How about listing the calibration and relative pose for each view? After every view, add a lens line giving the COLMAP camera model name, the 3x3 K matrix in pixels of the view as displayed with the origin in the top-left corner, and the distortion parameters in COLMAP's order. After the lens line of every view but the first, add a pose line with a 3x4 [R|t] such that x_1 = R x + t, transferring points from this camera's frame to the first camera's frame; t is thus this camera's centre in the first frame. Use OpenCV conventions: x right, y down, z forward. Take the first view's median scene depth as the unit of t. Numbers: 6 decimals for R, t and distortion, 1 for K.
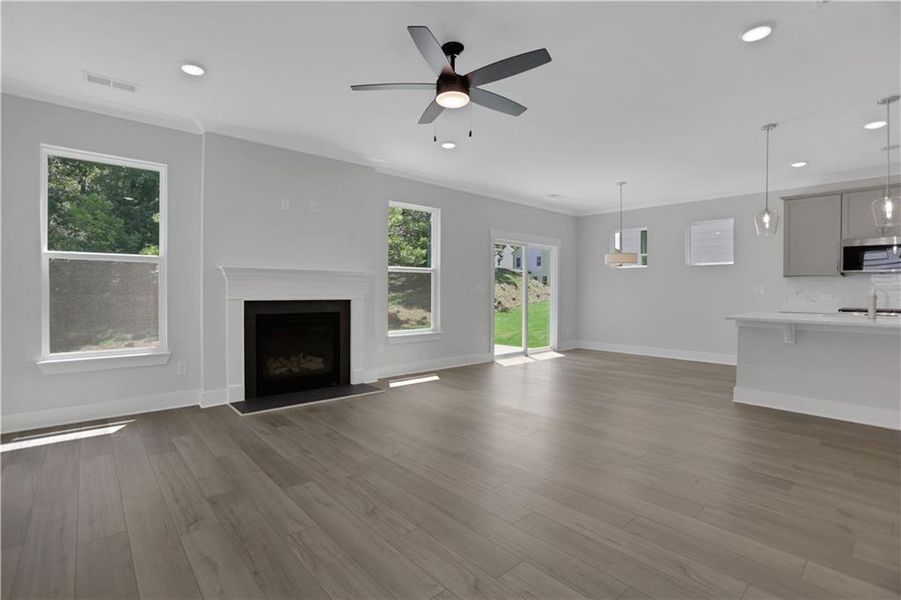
lens RADIAL K [[427.4, 0, 446.5], [0, 427.4, 294.9], [0, 0, 1]] dist [-0.079731, 0.039222]
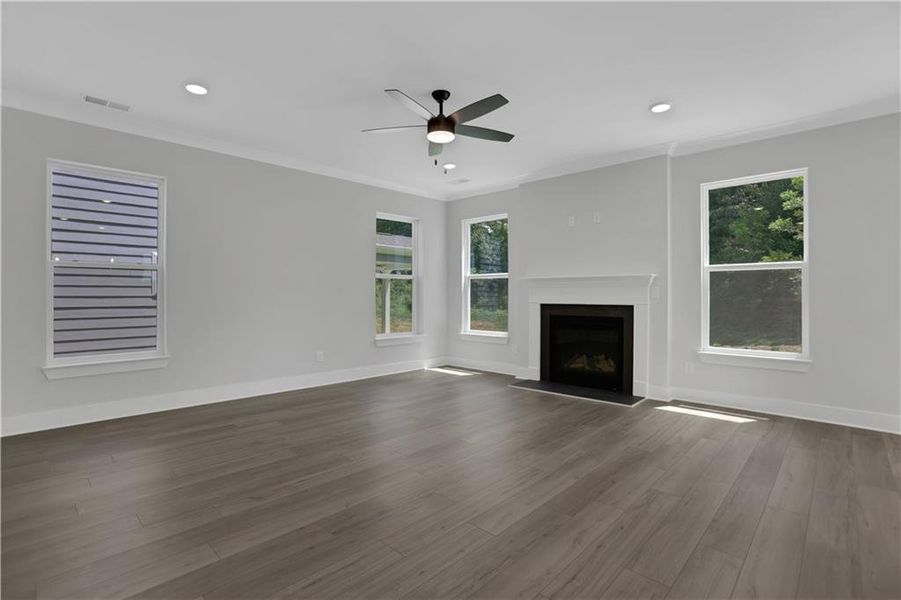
lens RADIAL K [[427.4, 0, 446.5], [0, 427.4, 294.9], [0, 0, 1]] dist [-0.079731, 0.039222]
pose [[0.086533, -0.006351, -0.996229, 0.736063], [-0.011847, 0.999902, -0.007404, -0.000290], [0.996179, 0.012443, 0.086449, 0.549922]]
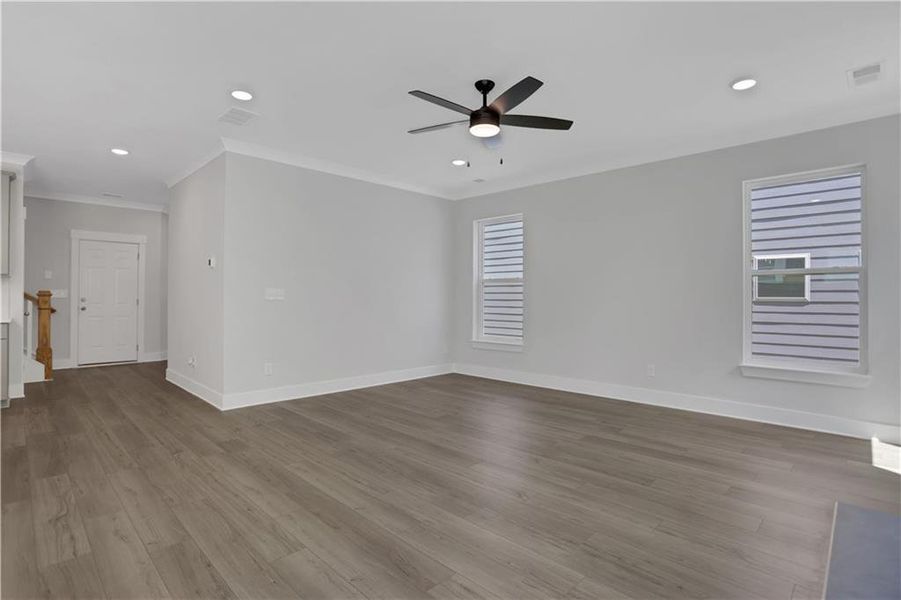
lens RADIAL K [[447.8, 0, 447.0], [0, 447.8, 291.7], [0, 0, 1]] dist [-0.062810, 0.027471]
pose [[-0.997445, -0.011179, -0.070557, 0.115803], [-0.010910, 0.999932, -0.004194, -0.015047], [0.070599, -0.003413, -0.997499, 1.310921]]
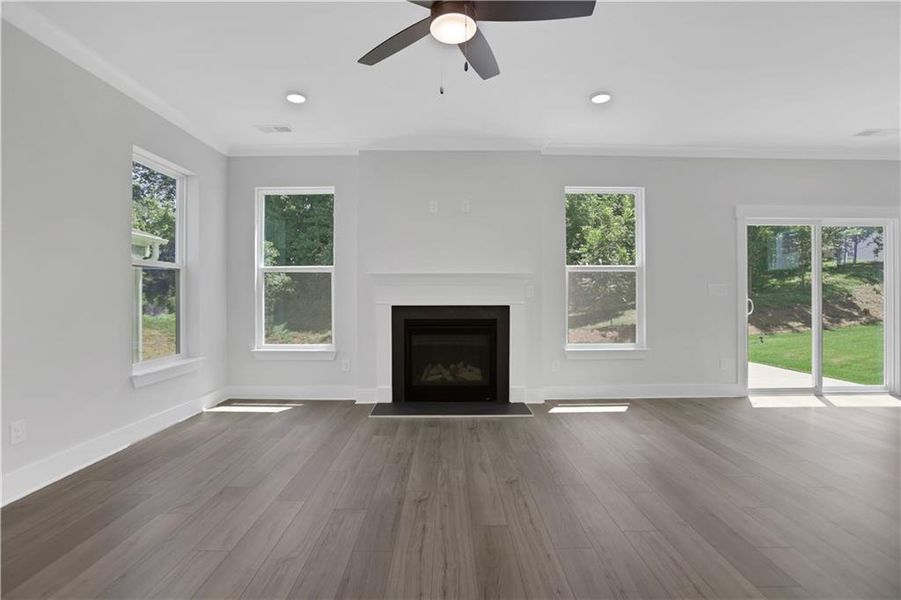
lens RADIAL K [[427.4, 0, 446.5], [0, 427.4, 294.9], [0, 0, 1]] dist [-0.079731, 0.039222]
pose [[0.751778, -0.008740, -0.659358, 0.283213], [-0.000184, 0.999909, -0.013464, 0.001315], [0.659416, 0.010243, 0.751709, 0.275470]]
